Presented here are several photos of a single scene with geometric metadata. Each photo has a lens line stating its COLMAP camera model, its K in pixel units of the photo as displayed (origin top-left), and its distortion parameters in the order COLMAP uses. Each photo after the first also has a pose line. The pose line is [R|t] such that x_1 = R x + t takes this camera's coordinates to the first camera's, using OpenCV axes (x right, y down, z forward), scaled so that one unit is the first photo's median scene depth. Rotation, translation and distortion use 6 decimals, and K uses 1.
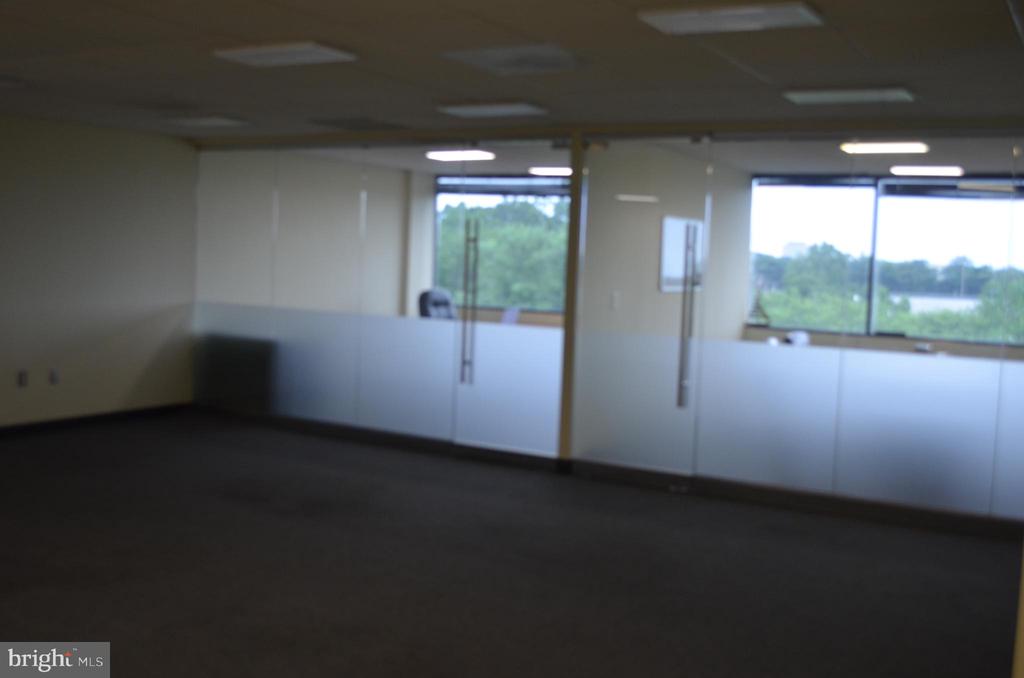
lens RADIAL K [[1097.9, 0, 555.6], [0, 1097.9, 320.4], [0, 0, 1]] dist [-0.013104, -0.016227]
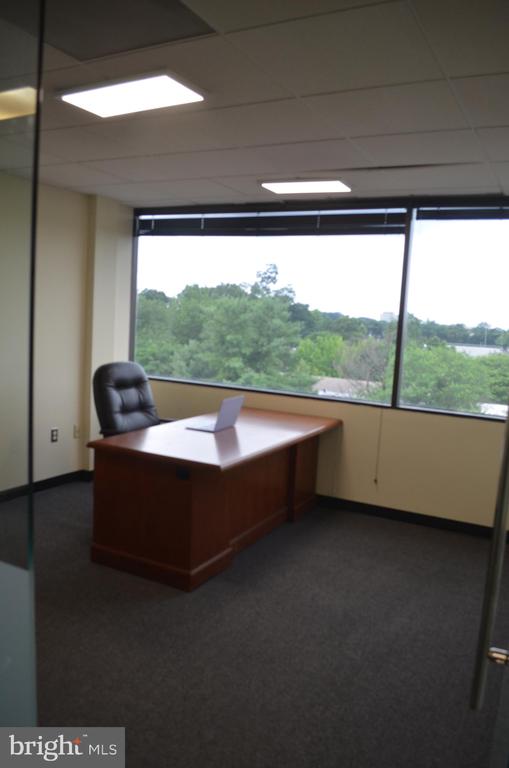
lens RADIAL K [[606.8, 0, 254.5], [0, 606.8, 384.0], [0, 0, 1]] dist [-0.079854, 0.006778]
pose [[0.999816, 0.016366, 0.010047, -0.028418], [-0.016853, 0.998586, 0.050427, -0.034099], [-0.009208, -0.050587, 0.998677, 0.594726]]
